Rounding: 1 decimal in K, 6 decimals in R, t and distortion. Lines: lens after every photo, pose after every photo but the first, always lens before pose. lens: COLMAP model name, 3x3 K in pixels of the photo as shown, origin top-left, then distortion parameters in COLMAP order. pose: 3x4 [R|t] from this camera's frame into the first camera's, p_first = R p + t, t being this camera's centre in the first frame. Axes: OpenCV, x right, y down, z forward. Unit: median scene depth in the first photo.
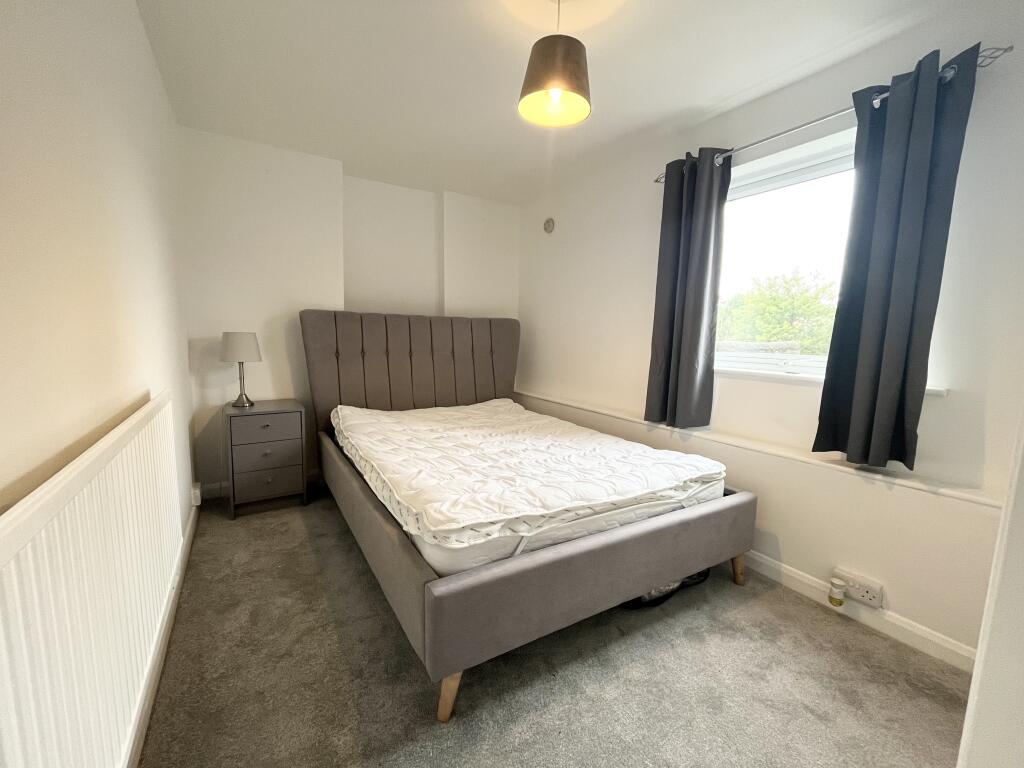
lens RADIAL K [[413.9, 0, 510.5], [0, 413.9, 384.4], [0, 0, 1]] dist [-0.002257, -0.000349]
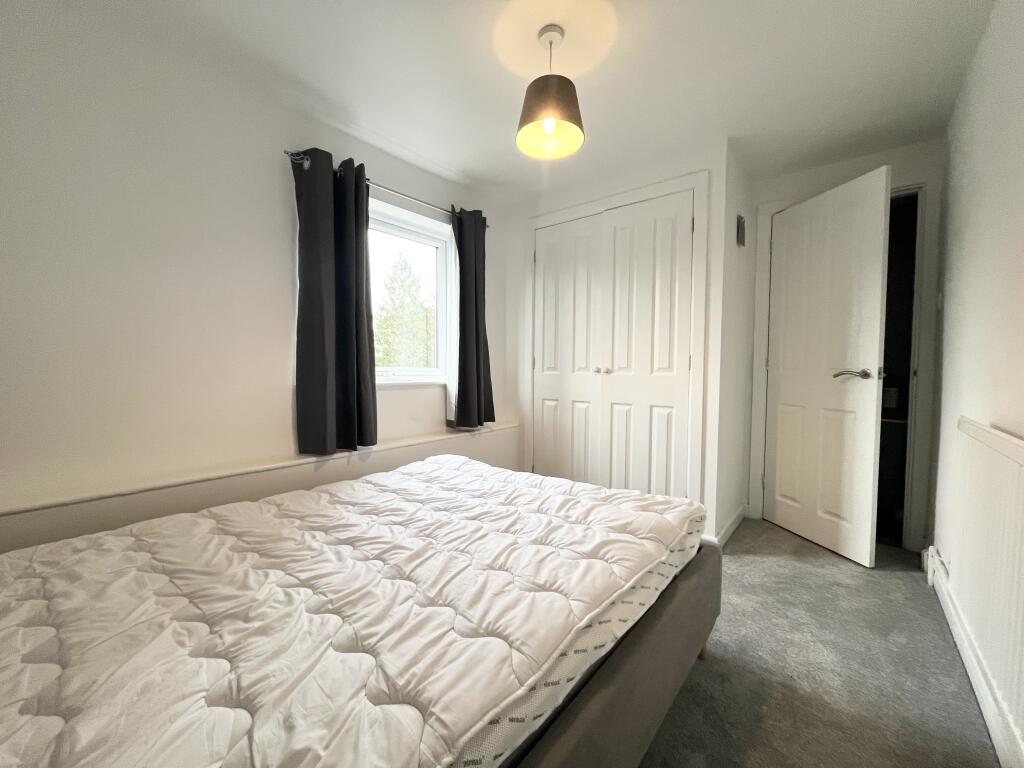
lens RADIAL K [[413.9, 0, 510.5], [0, 413.9, 384.4], [0, 0, 1]] dist [-0.002257, -0.000349]
pose [[-0.310156, -0.069957, 0.948108, -0.577321], [0.098028, 0.989620, 0.105088, -0.104623], [-0.945618, 0.125535, -0.300079, 0.934118]]
